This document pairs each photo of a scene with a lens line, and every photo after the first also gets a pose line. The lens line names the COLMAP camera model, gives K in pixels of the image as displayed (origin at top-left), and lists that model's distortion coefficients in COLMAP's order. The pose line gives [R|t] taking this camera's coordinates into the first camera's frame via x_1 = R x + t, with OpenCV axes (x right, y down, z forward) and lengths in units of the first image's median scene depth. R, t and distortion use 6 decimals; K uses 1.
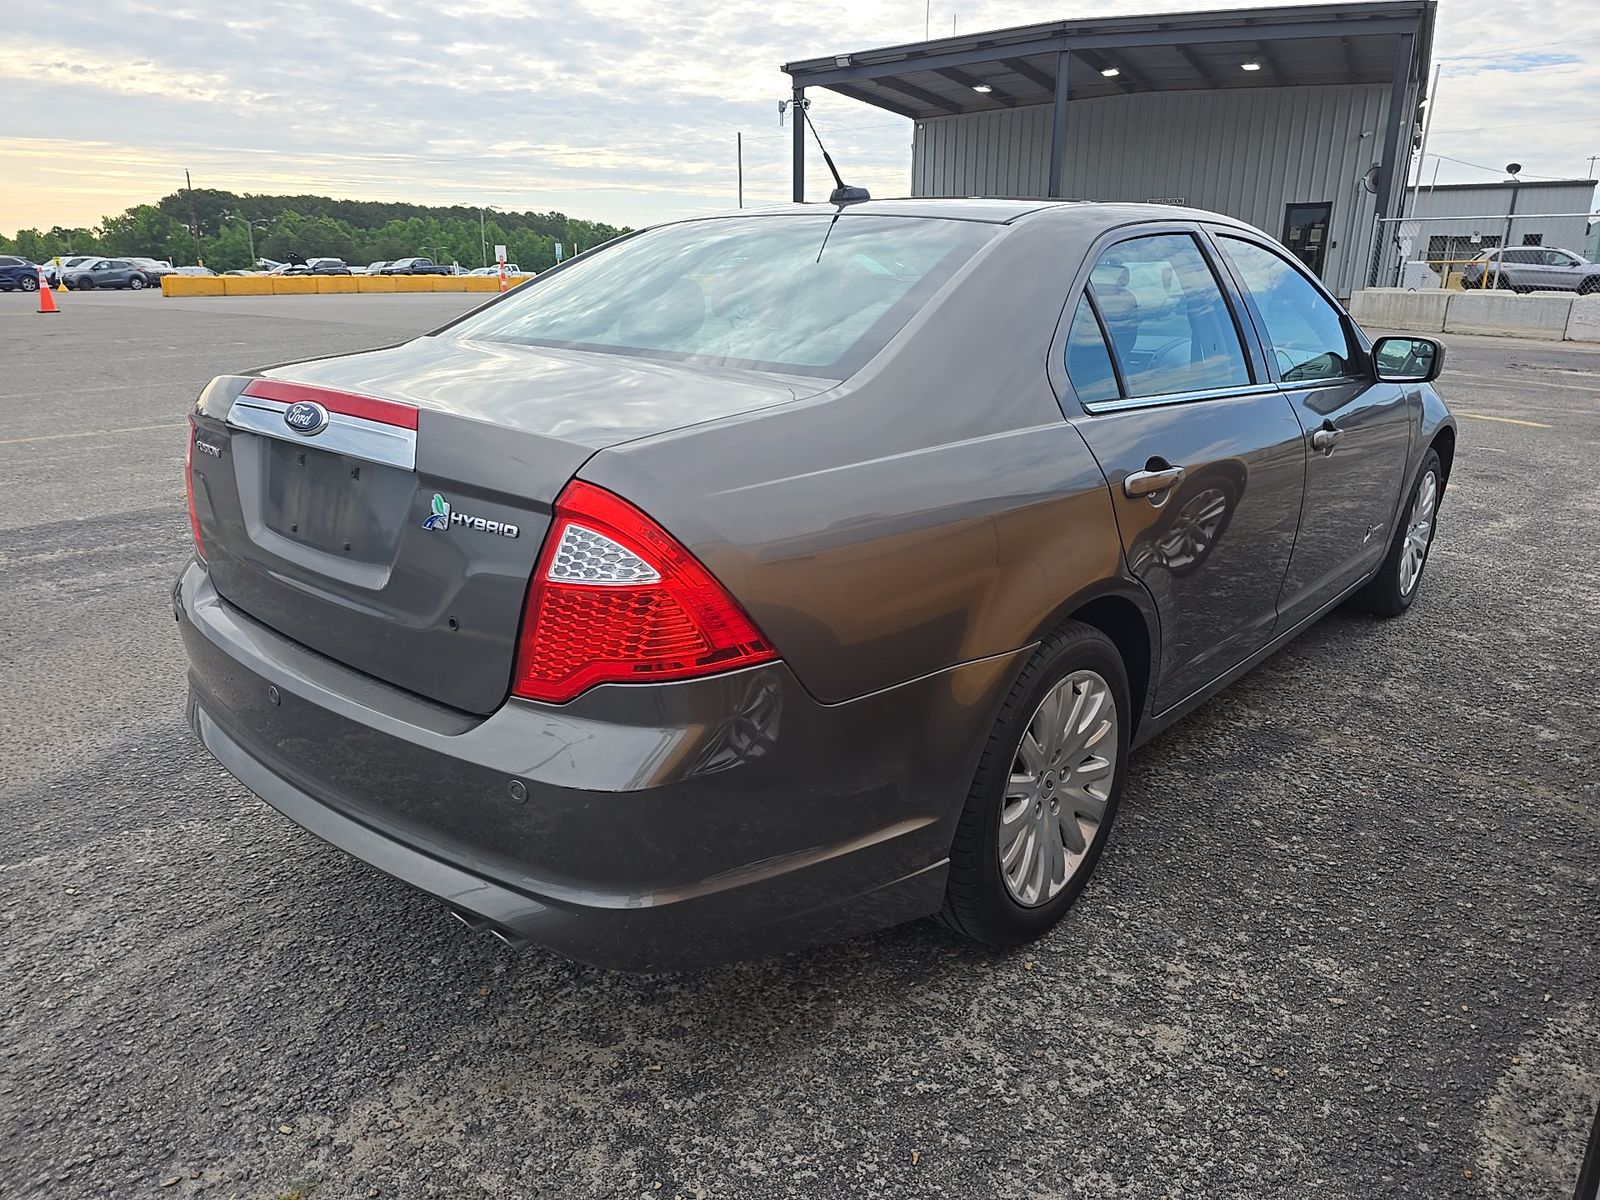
lens RADIAL K [[1096.2, 0, 804.5], [0, 1096.2, 604.5], [0, 0, 1]] dist [0.055275, -0.046508]
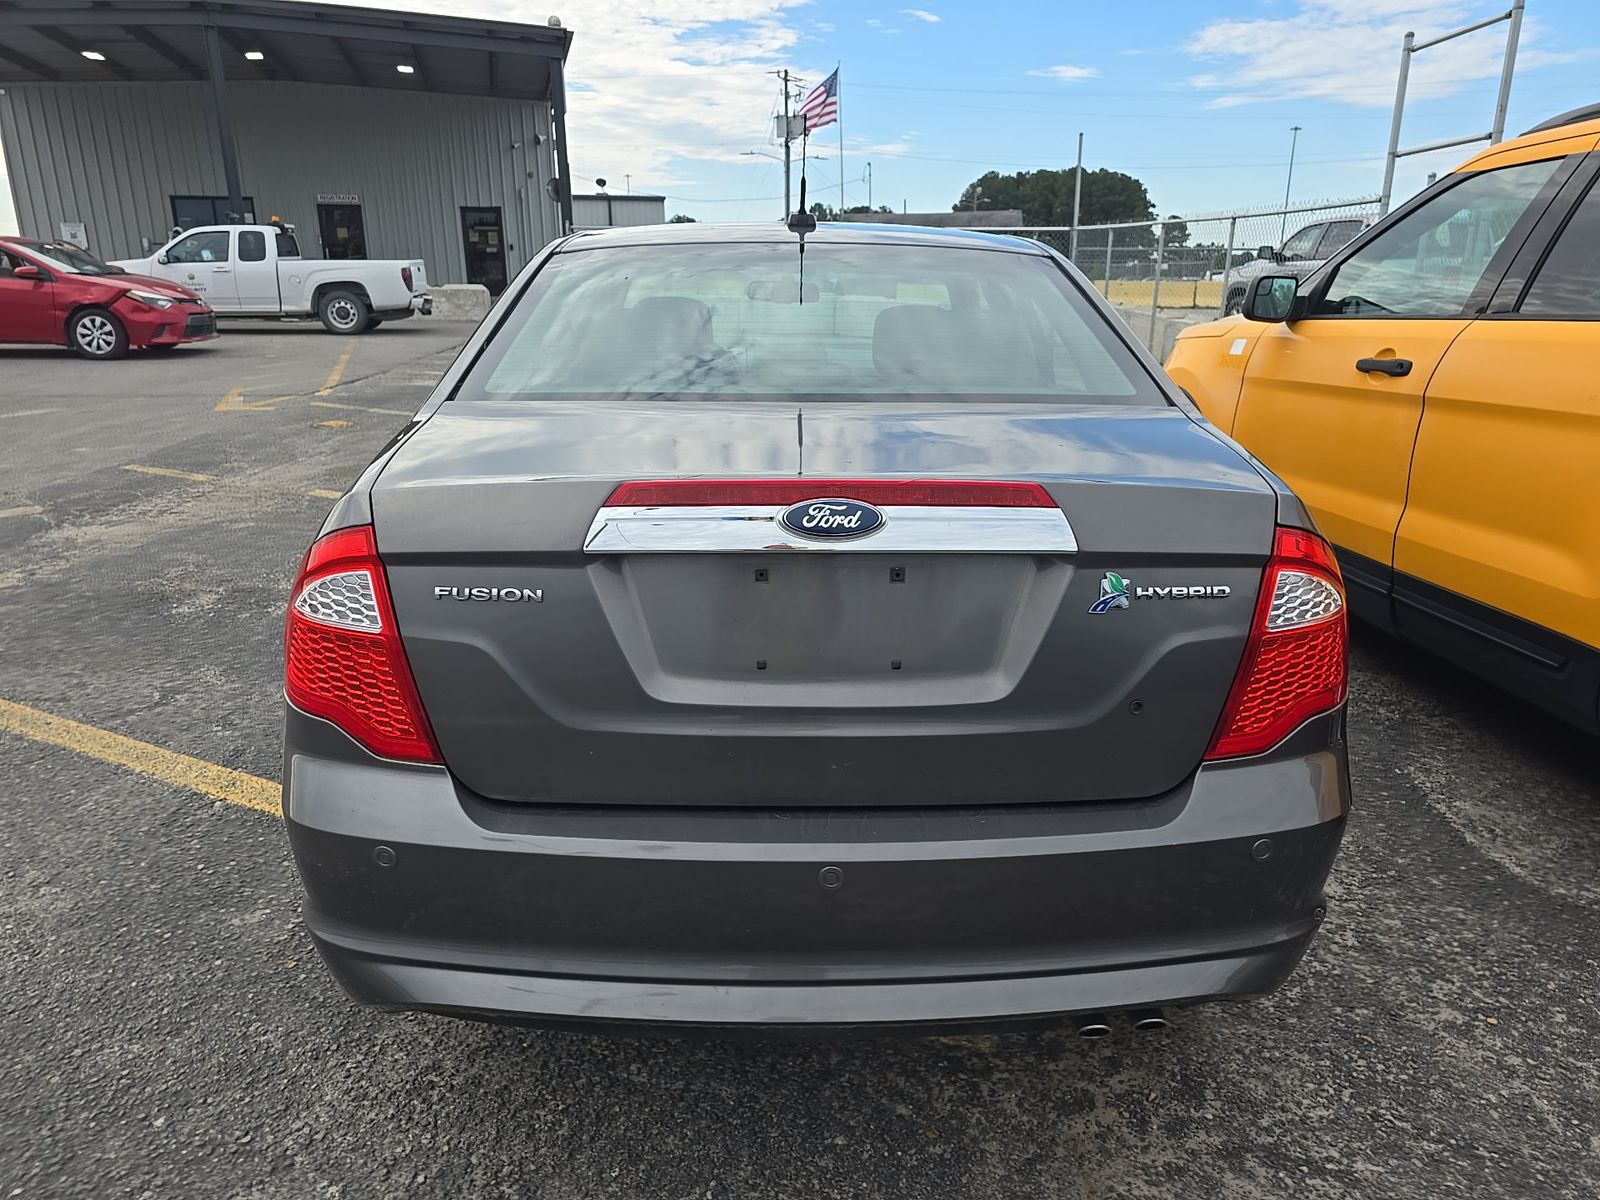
lens RADIAL K [[1096.2, 0, 804.5], [0, 1096.2, 604.5], [0, 0, 1]] dist [0.055275, -0.046508]
pose [[0.725542, -0.204942, 0.656953, -0.500901], [0.202790, 0.975909, 0.080481, -0.088983], [-0.657621, 0.074831, 0.749623, 0.220321]]
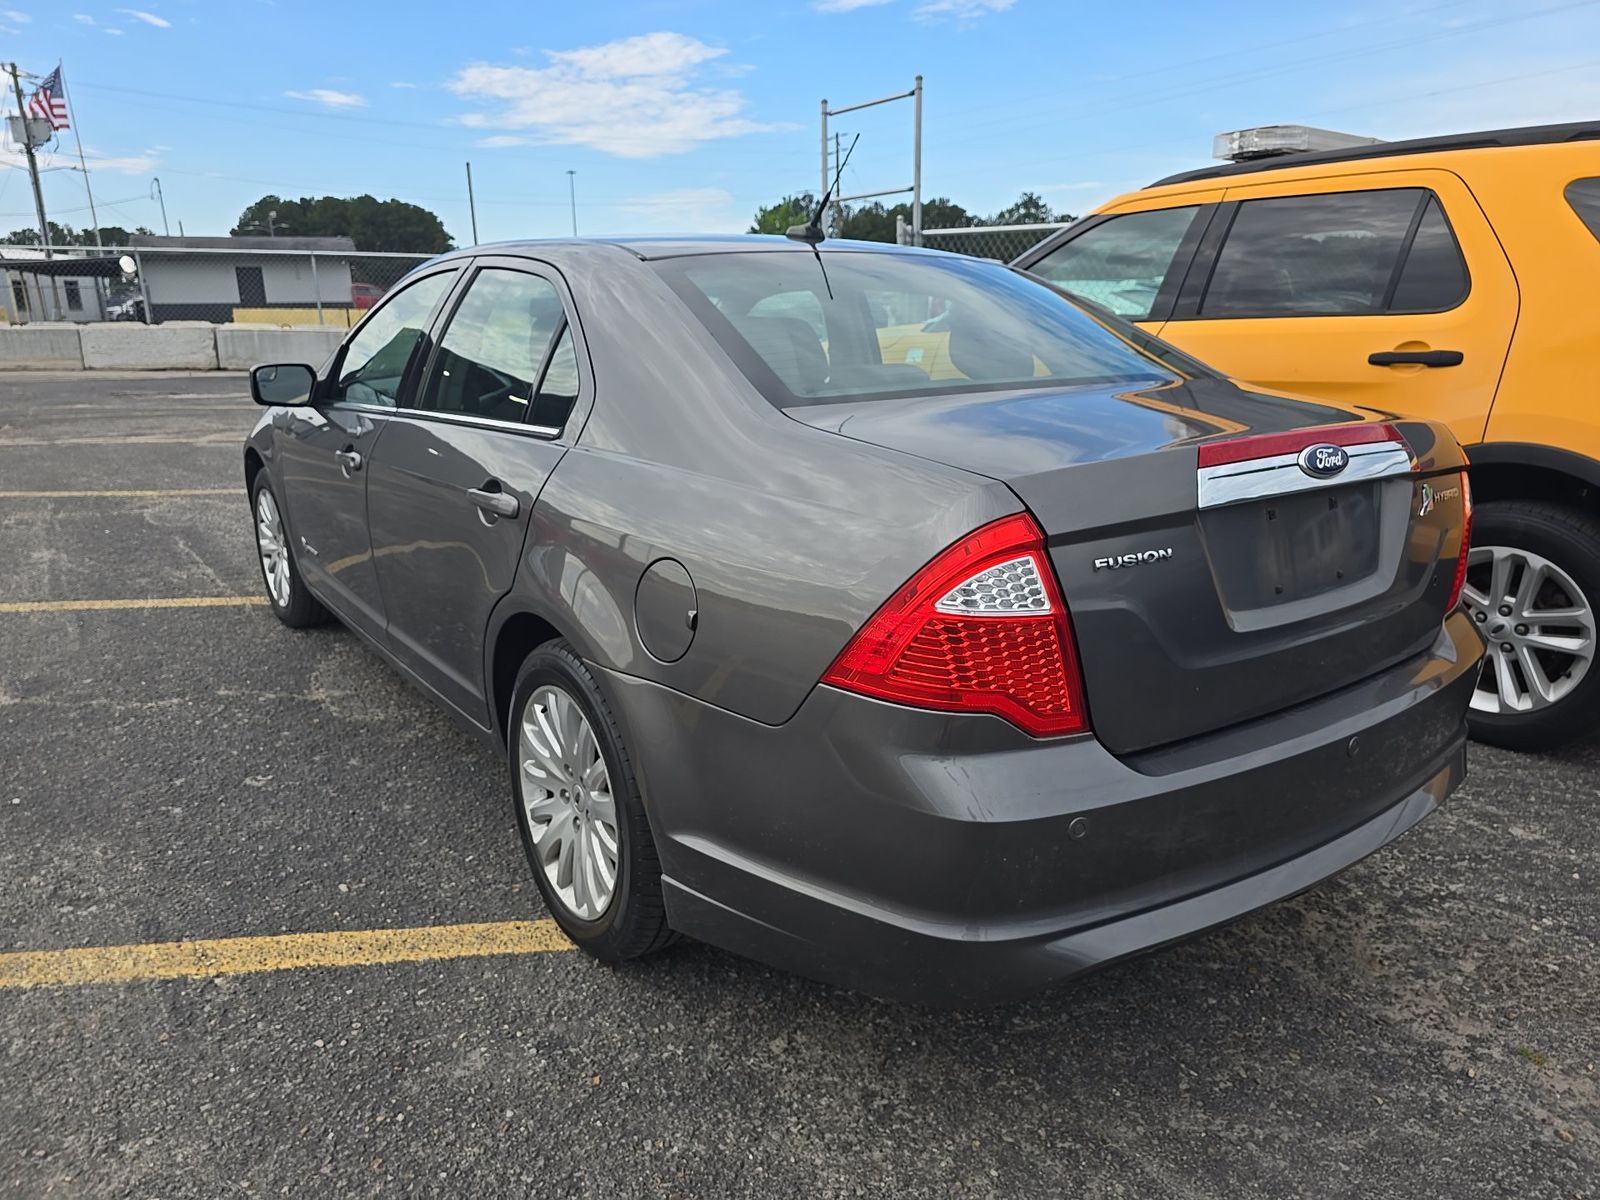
lens RADIAL K [[1096.2, 0, 804.5], [0, 1096.2, 604.5], [0, 0, 1]] dist [0.055275, -0.046508]
pose [[0.211406, -0.267351, 0.940123, -0.760369], [0.290481, 0.935588, 0.200741, -0.191710], [-0.933235, 0.230650, 0.275449, 0.599709]]
